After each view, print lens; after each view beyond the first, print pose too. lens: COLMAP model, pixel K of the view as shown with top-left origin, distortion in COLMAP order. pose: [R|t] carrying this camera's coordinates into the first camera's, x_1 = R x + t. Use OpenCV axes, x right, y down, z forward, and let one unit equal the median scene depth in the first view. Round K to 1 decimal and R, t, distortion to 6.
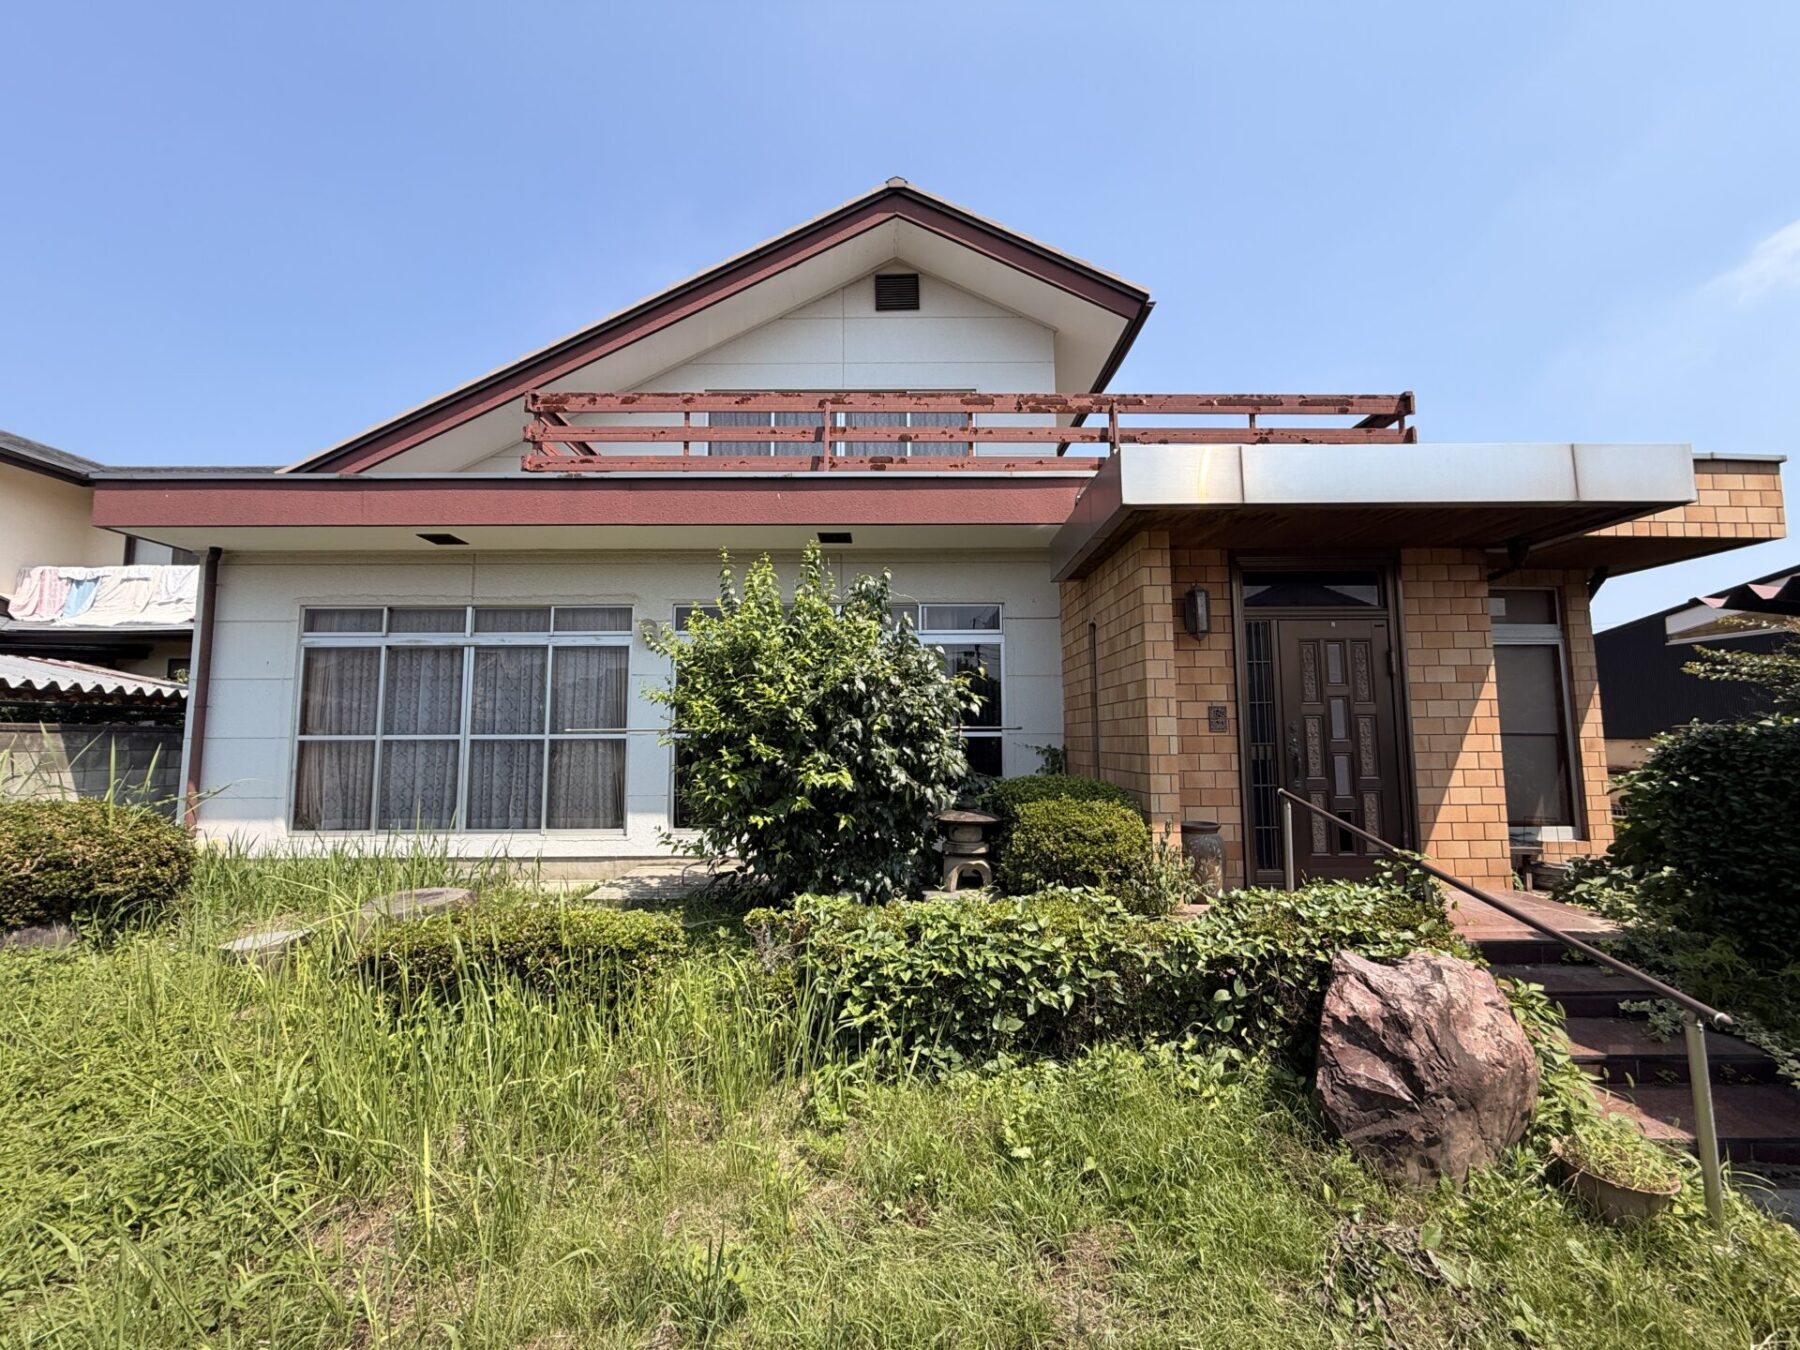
lens RADIAL K [[709.2, 0, 901.1], [0, 709.2, 675.4], [0, 0, 1]] dist [0.002266, -0.000082]
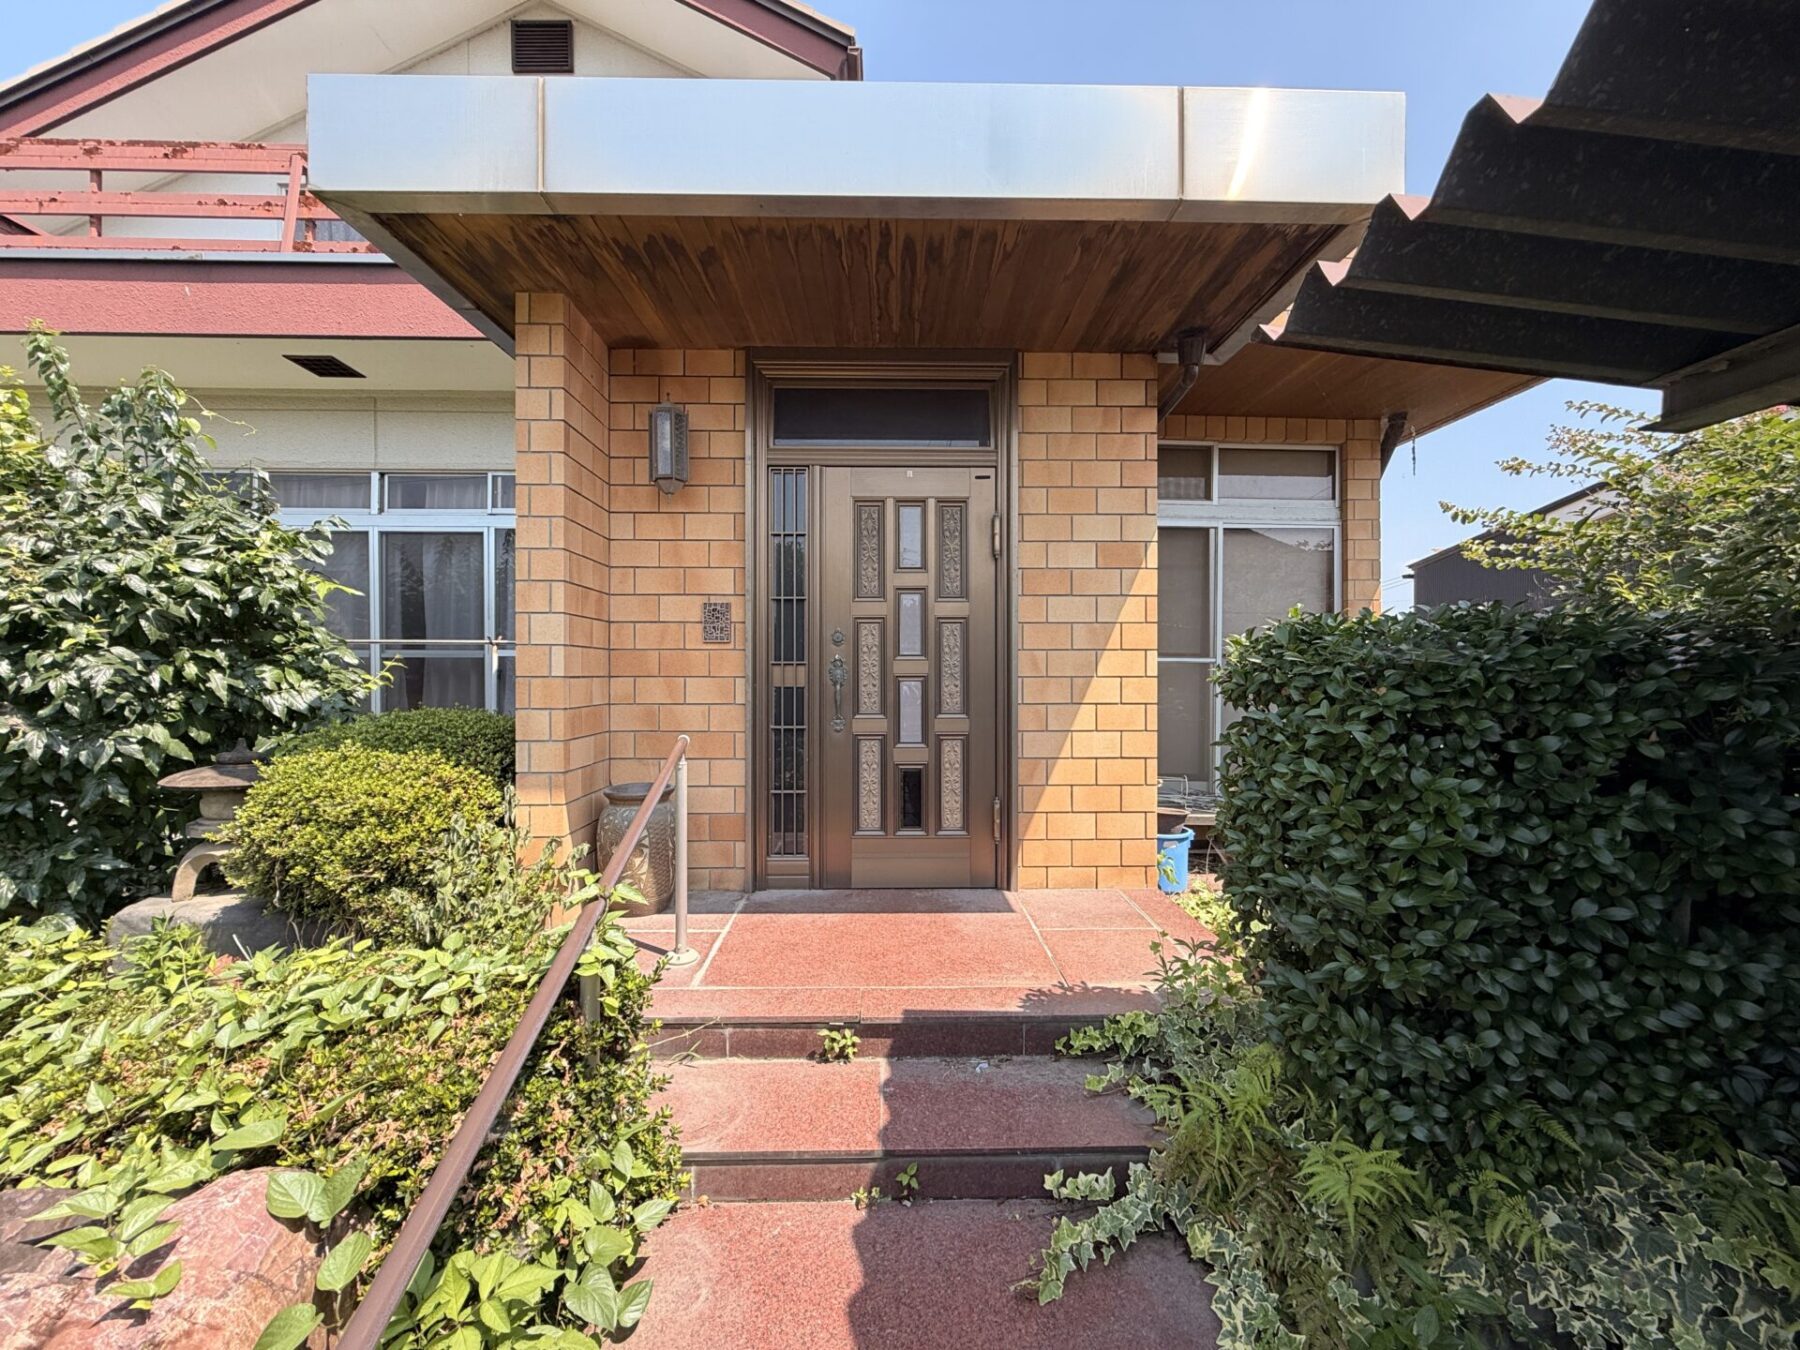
lens RADIAL K [[709.2, 0, 900.4], [0, 709.2, 673.2], [0, 0, 1]] dist [0.002266, -0.000082]
pose [[0.999873, 0.005989, 0.014744, 0.598855], [-0.007323, 0.995724, 0.092087, 0.046488], [-0.014130, -0.092183, 0.995642, 0.362023]]
